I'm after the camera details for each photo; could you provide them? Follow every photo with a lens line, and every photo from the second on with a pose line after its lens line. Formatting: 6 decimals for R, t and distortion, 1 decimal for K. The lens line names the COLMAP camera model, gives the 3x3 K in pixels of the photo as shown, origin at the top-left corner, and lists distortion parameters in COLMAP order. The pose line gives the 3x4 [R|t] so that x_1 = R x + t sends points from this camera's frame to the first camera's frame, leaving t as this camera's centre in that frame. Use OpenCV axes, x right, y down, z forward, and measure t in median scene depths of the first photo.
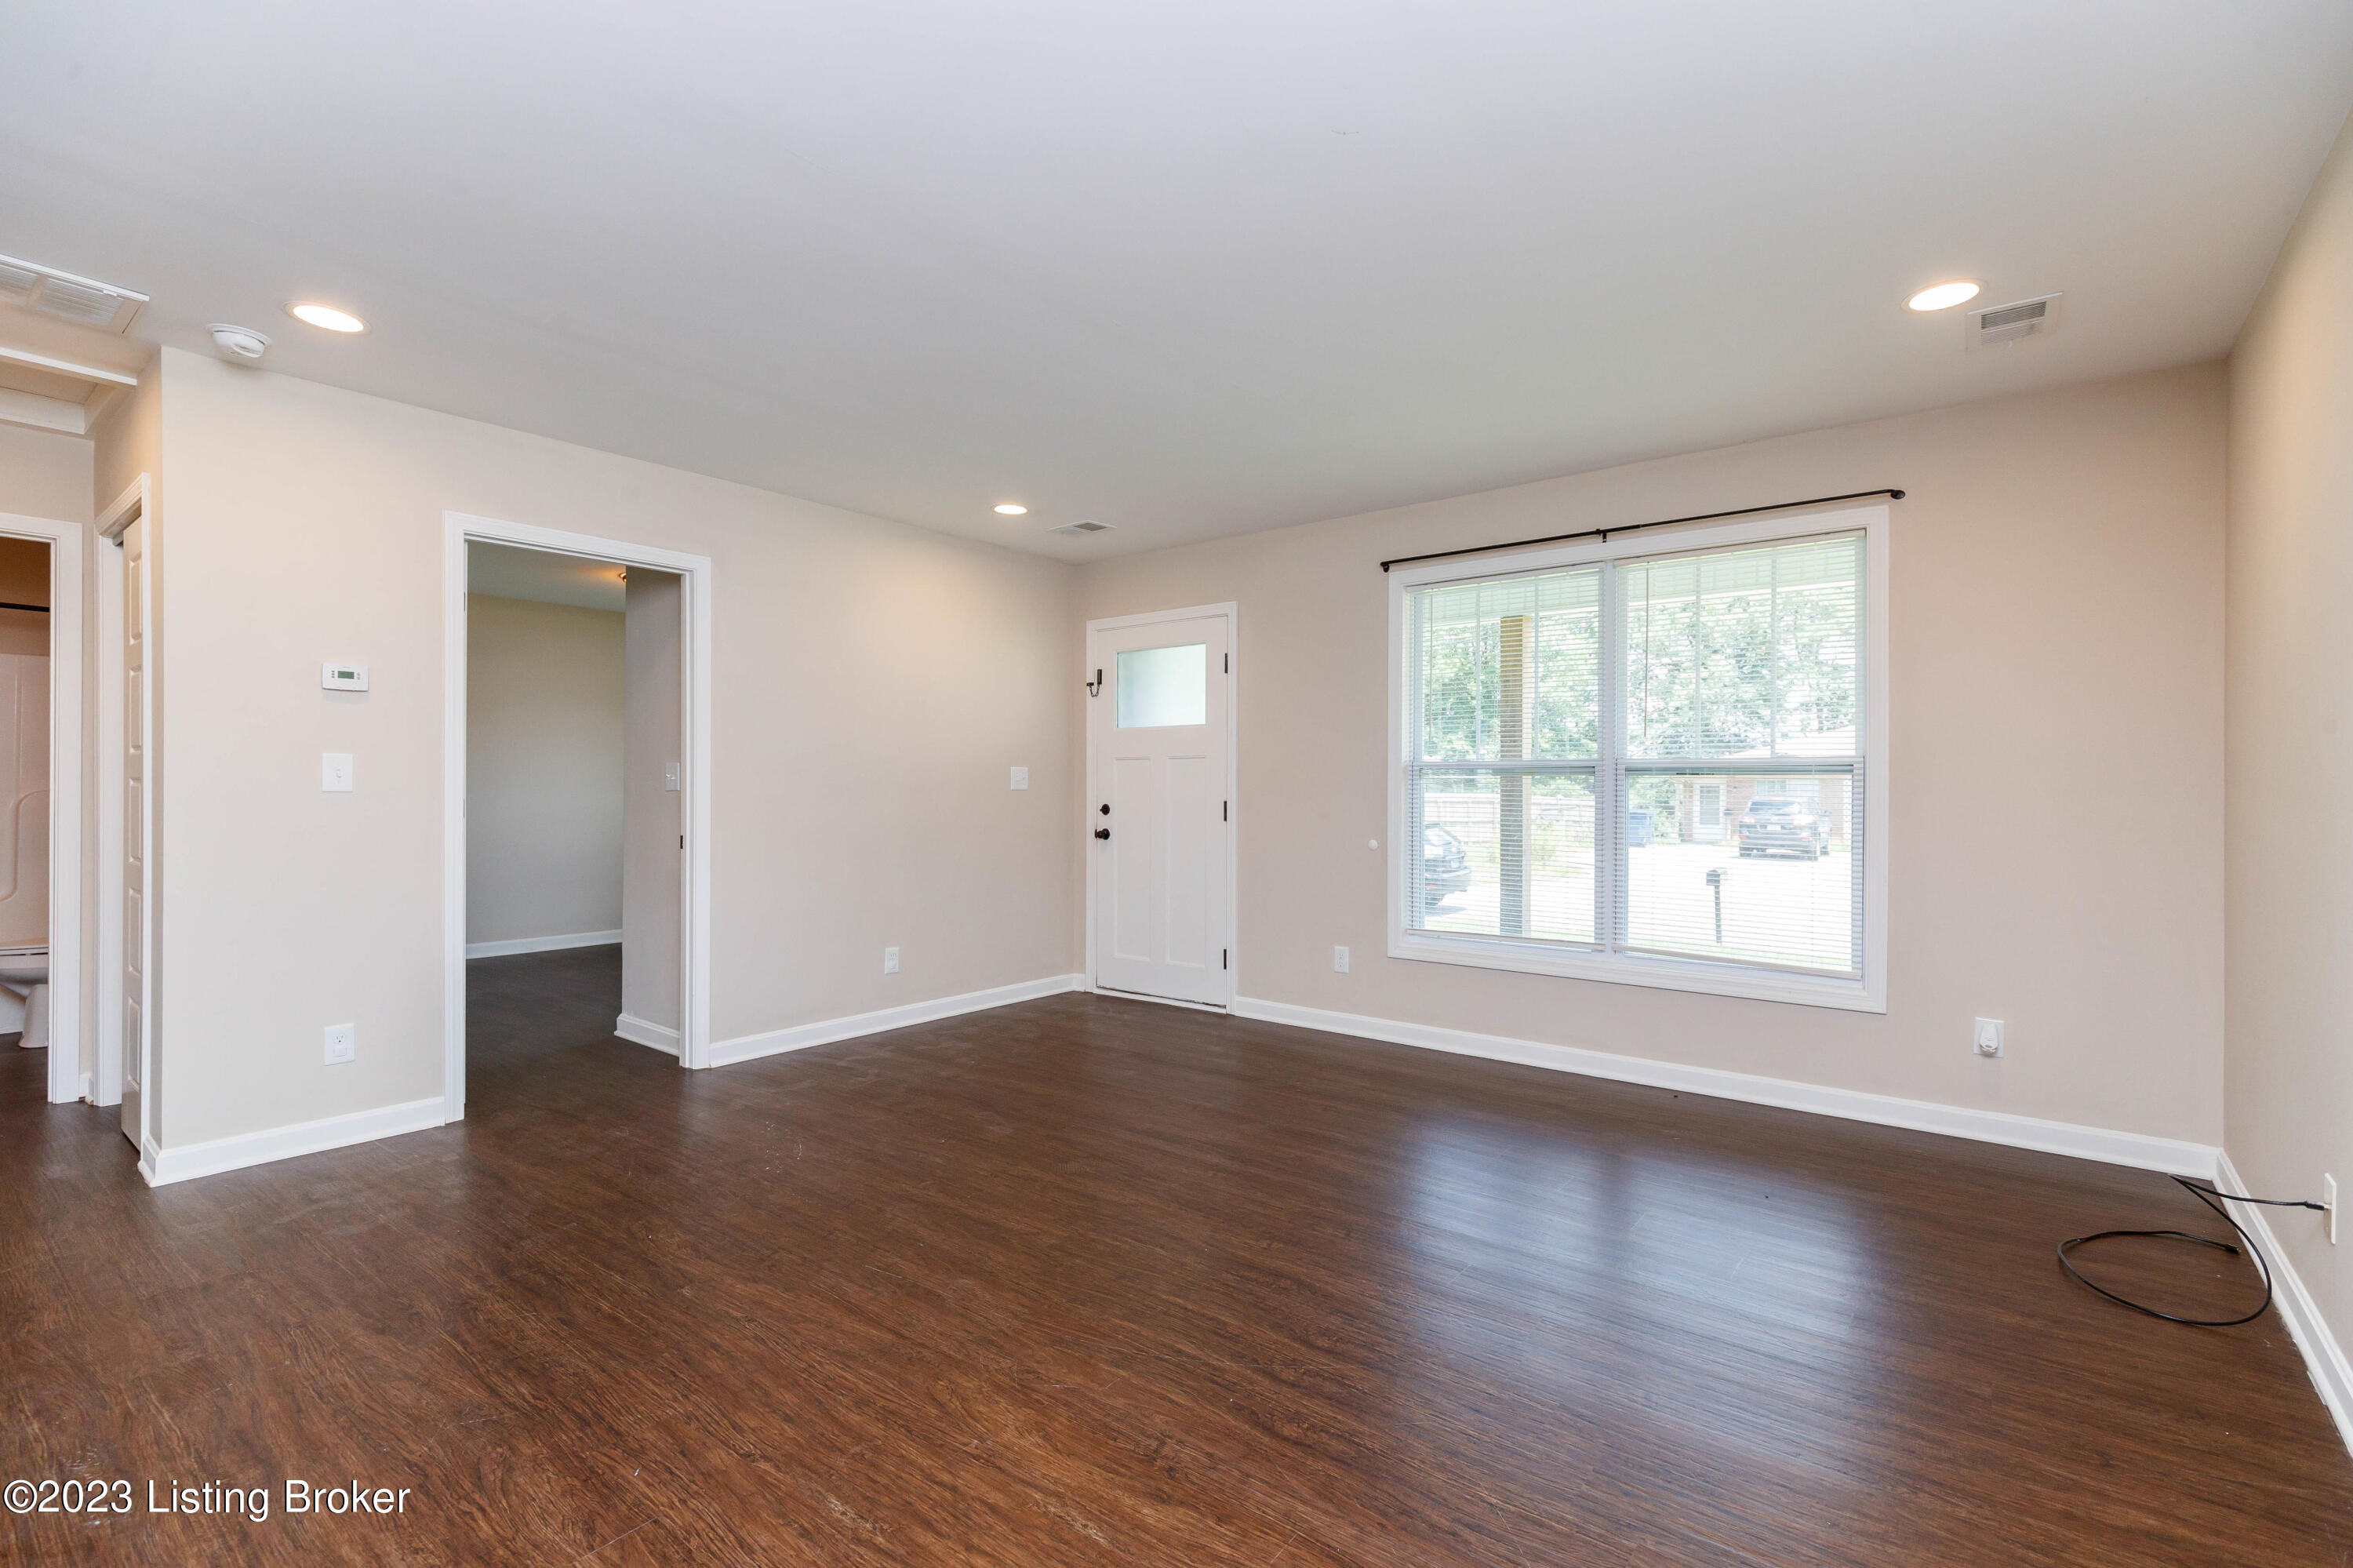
lens RADIAL K [[1058.9, 0, 1179.9], [0, 1058.9, 792.2], [0, 0, 1]] dist [-0.000897, -0.000554]
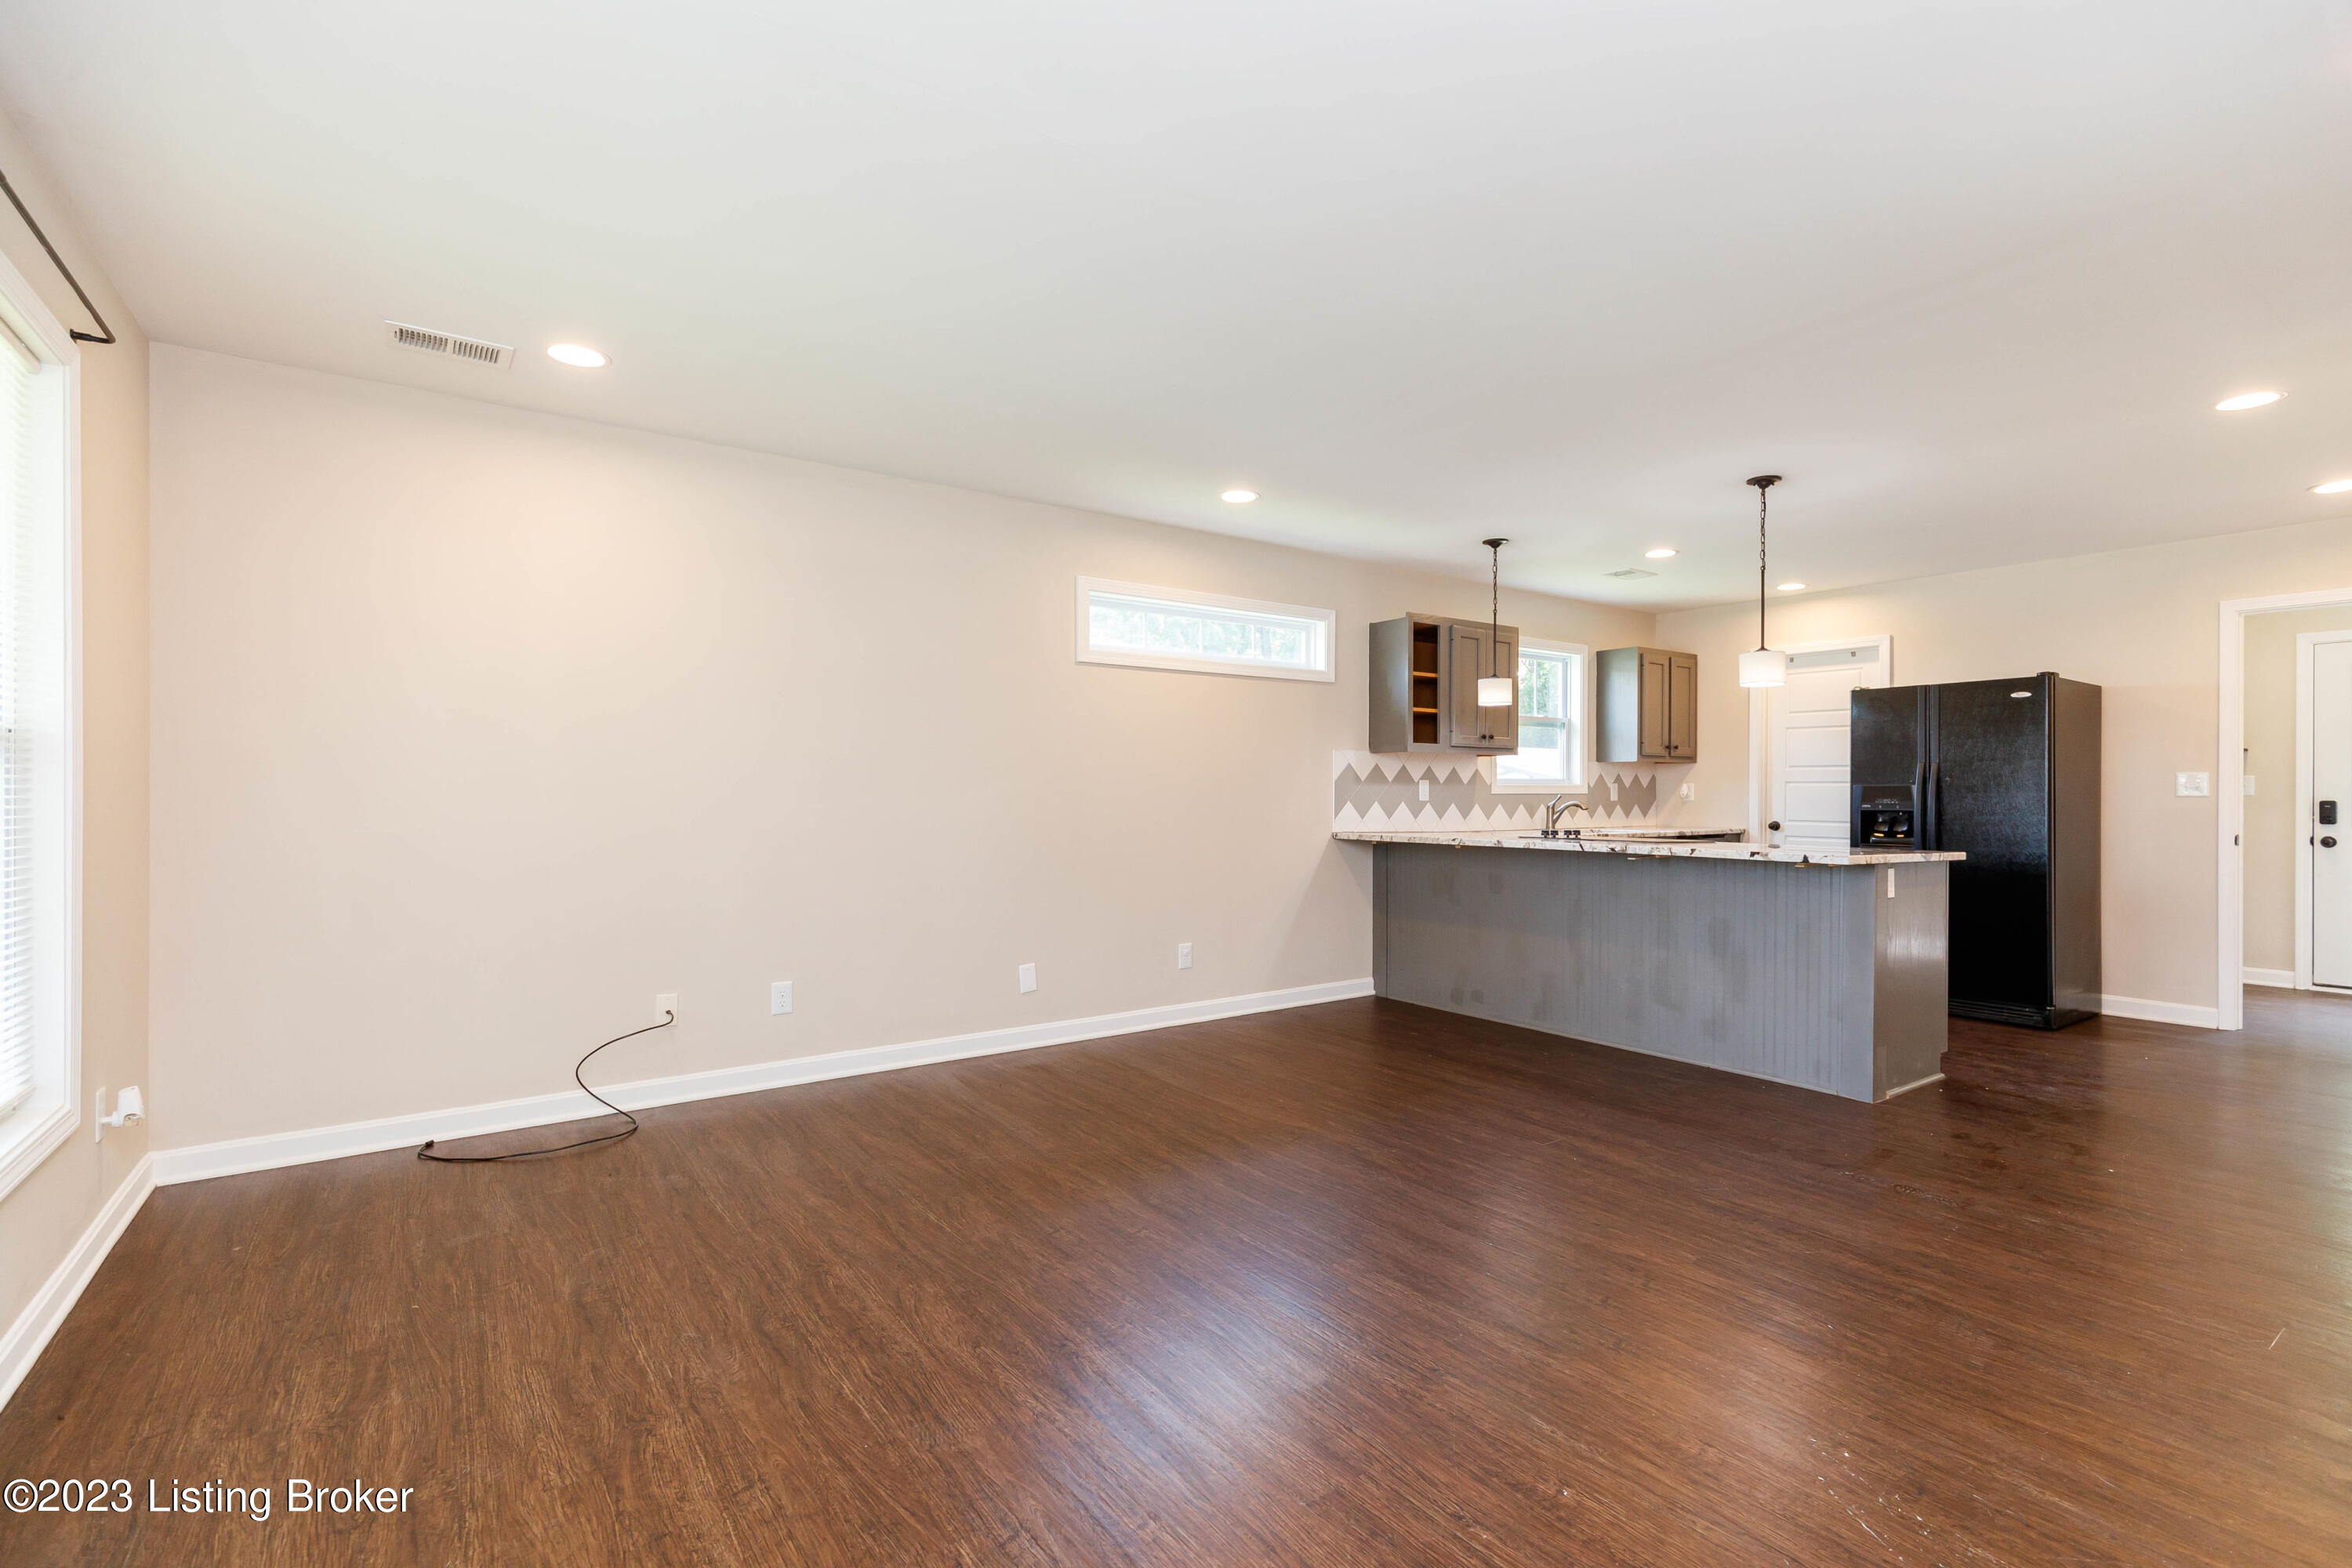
lens RADIAL K [[1053.8, 0, 1182.3], [0, 1053.8, 794.5], [0, 0, 1]] dist [0.001787, -0.000752]
pose [[-0.960191, -0.008238, 0.279224, -0.148716], [-0.006276, 0.999949, 0.007918, -0.004737], [-0.279275, 0.005850, -0.960193, 1.224977]]
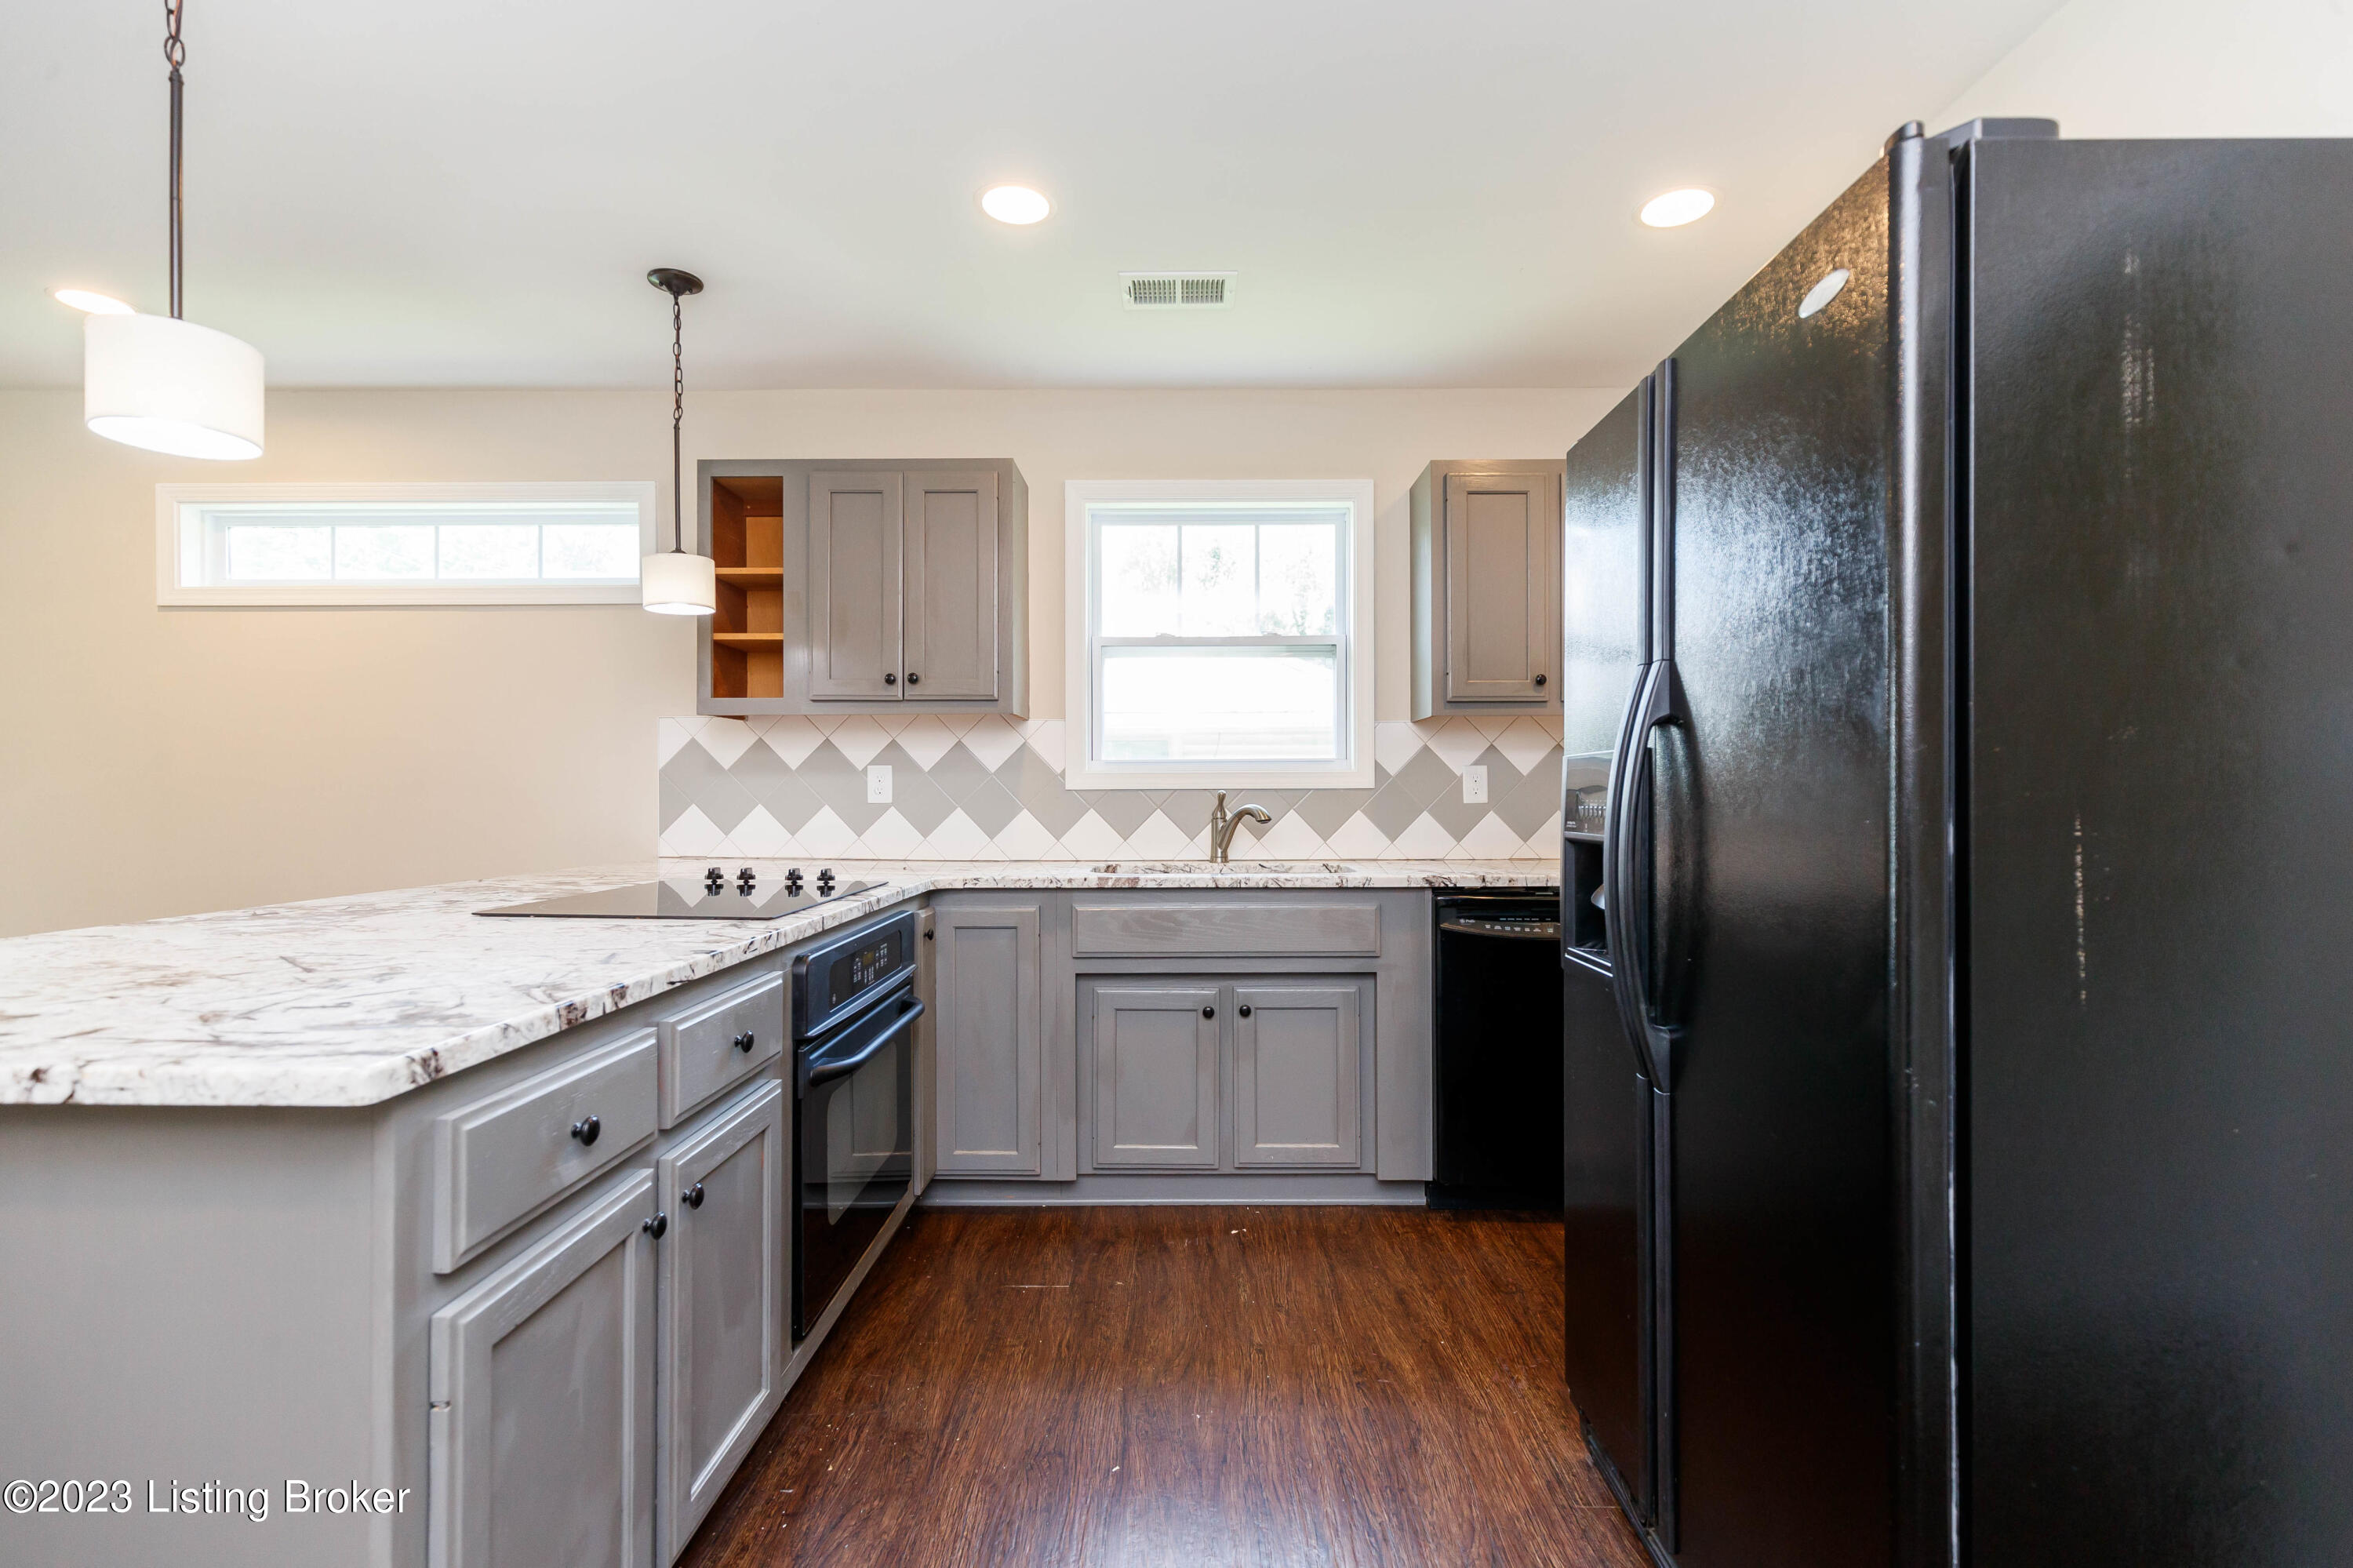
lens RADIAL K [[1058.9, 0, 1179.9], [0, 1058.9, 792.2], [0, 0, 1]] dist [-0.000897, -0.000554]
pose [[-0.618317, 0.002134, 0.785926, -0.828351], [0.002680, 0.999996, -0.000607, 0.005871], [-0.785924, 0.001730, -0.618321, 0.063955]]
